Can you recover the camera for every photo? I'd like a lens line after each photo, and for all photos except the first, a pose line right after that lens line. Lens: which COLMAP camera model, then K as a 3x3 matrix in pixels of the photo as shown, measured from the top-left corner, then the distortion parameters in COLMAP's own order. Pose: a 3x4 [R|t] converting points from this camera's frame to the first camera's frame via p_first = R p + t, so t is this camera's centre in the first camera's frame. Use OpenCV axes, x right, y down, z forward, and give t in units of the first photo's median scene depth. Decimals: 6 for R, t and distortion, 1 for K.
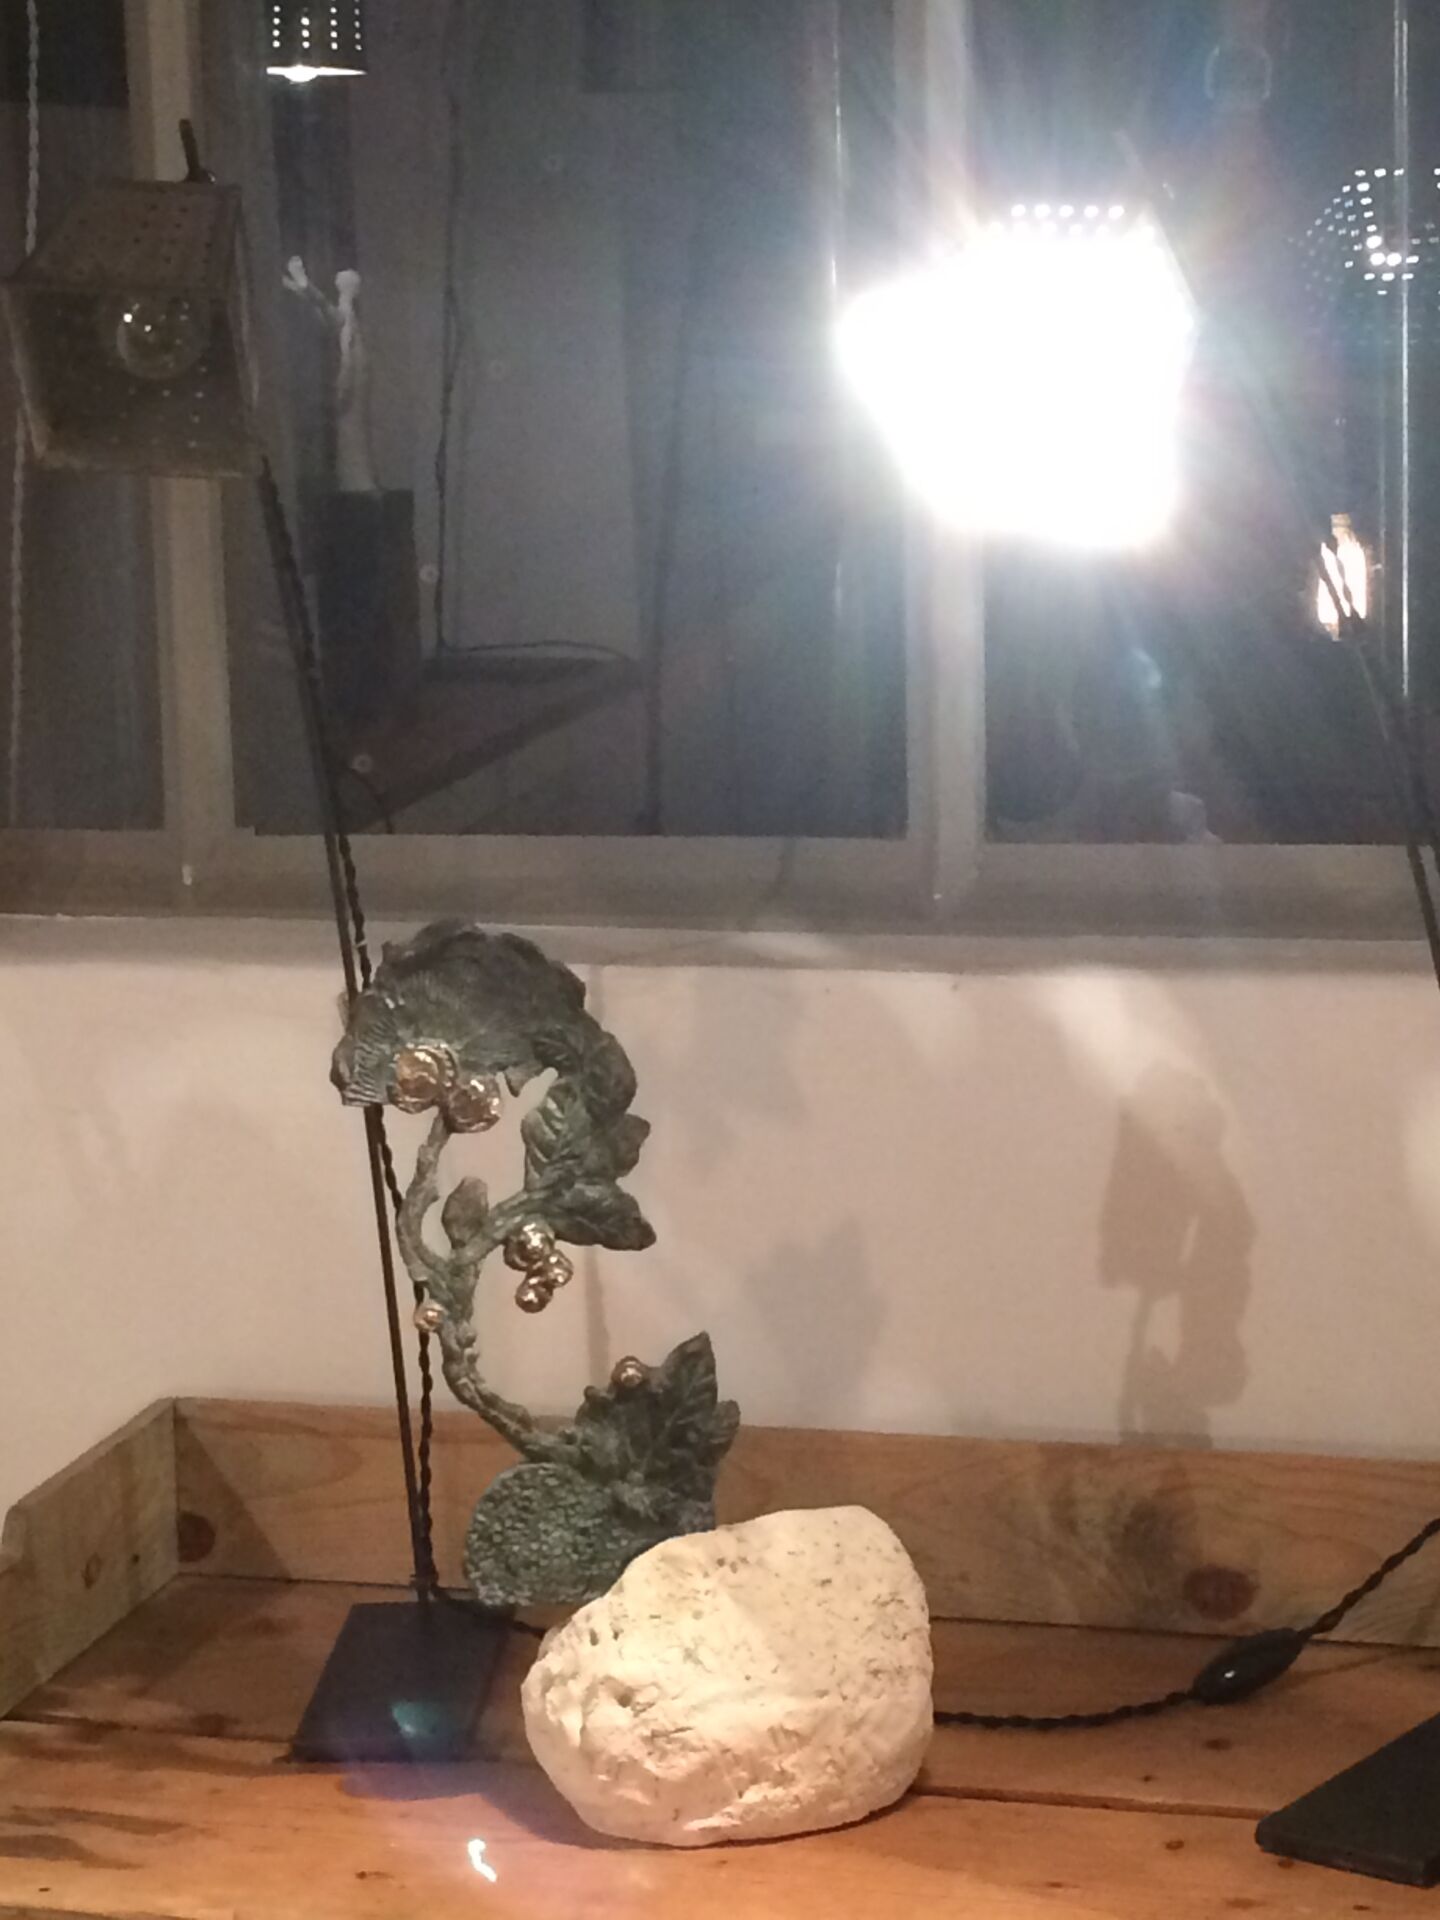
lens RADIAL K [[4421.0, 0, 717.4], [0, 4421.0, 962.5], [0, 0, 1]] dist [0.100417, 0.000000]
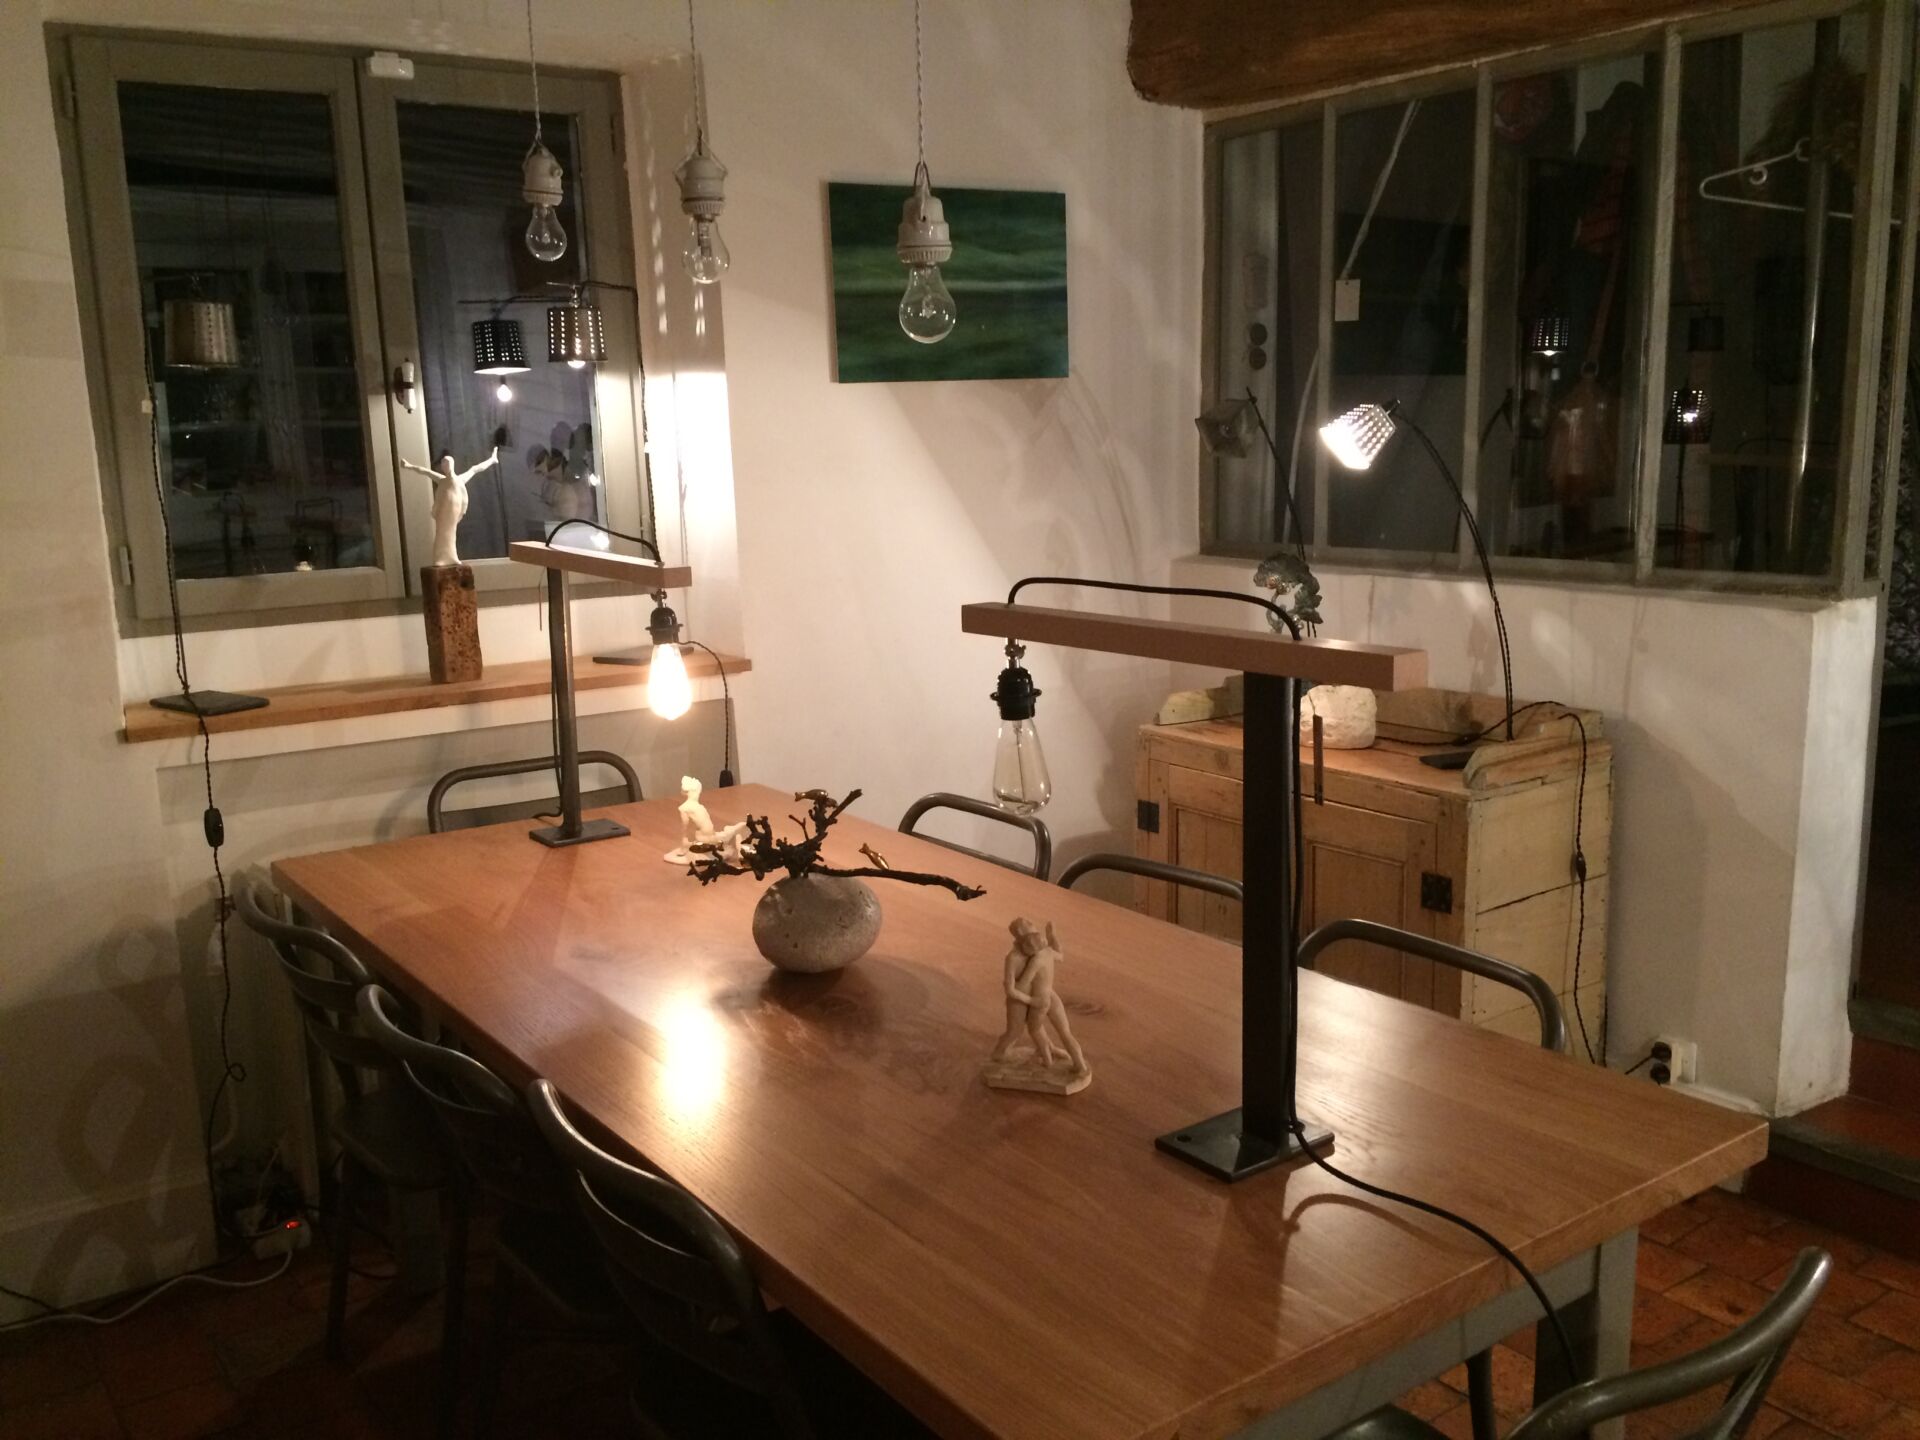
lens RADIAL K [[1654.8, 0, 950.1], [0, 1654.8, 713.0], [0, 0, 1]] dist [0.063872, -0.081856]
pose [[0.818233, 0.111106, -0.564047, 0.756561], [-0.100577, 0.993680, 0.049833, 0.124144], [0.566020, 0.015955, 0.824237, -0.783791]]
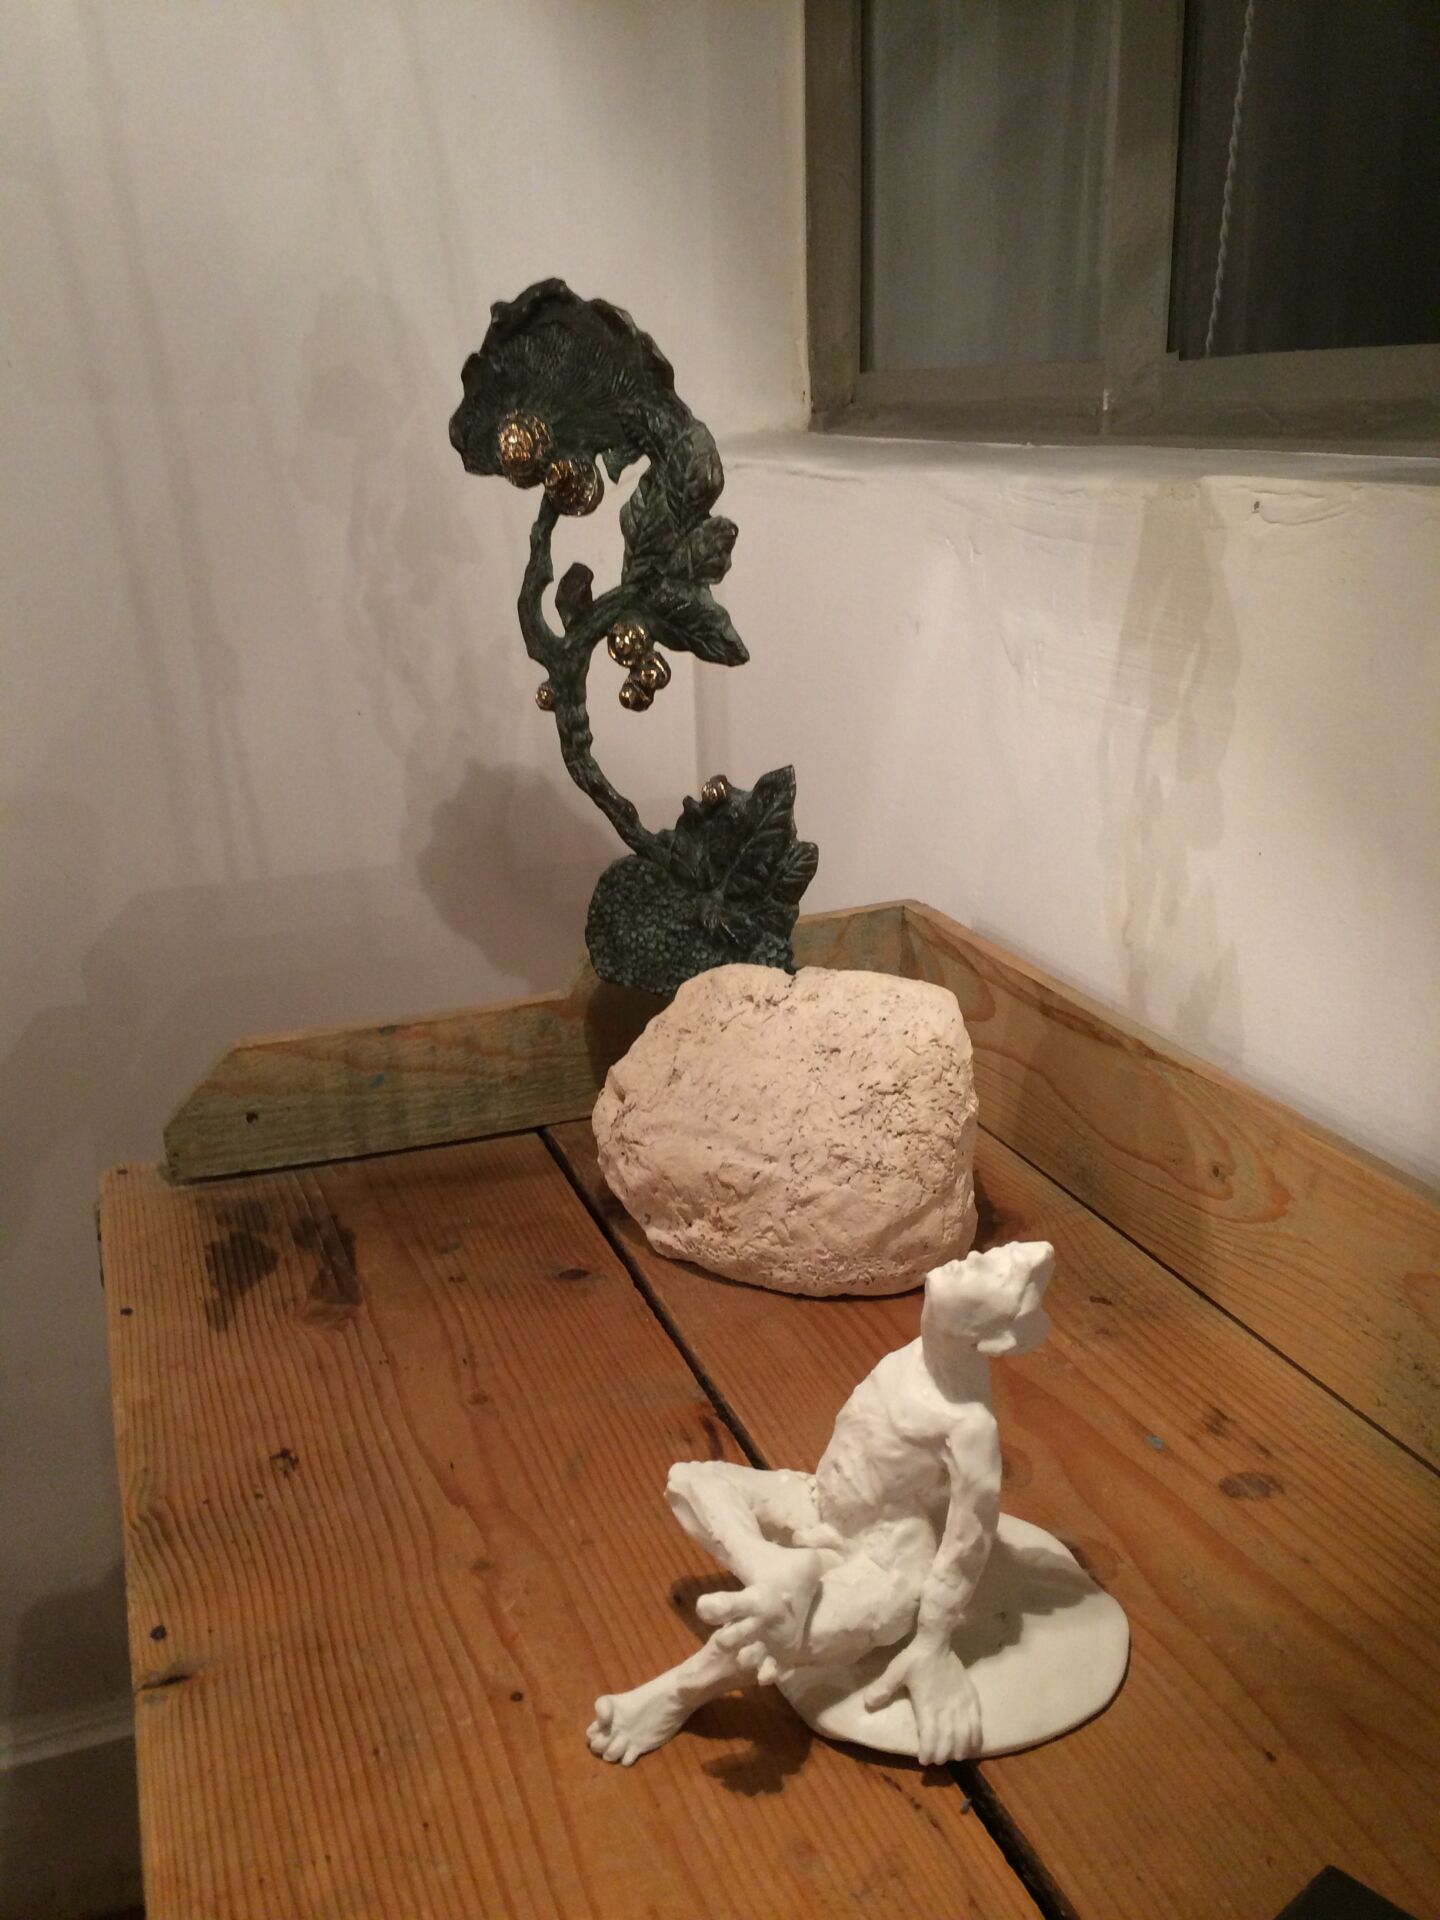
lens RADIAL K [[1654.8, 0, 717.2], [0, 1654.8, 959.5], [0, 0, 1]] dist [0.063872, -0.081856]
pose [[0.635366, 0.260571, -0.726920, 0.260625], [-0.123317, 0.963506, 0.237591, 0.041162], [0.762301, -0.061316, 0.644312, 0.761440]]
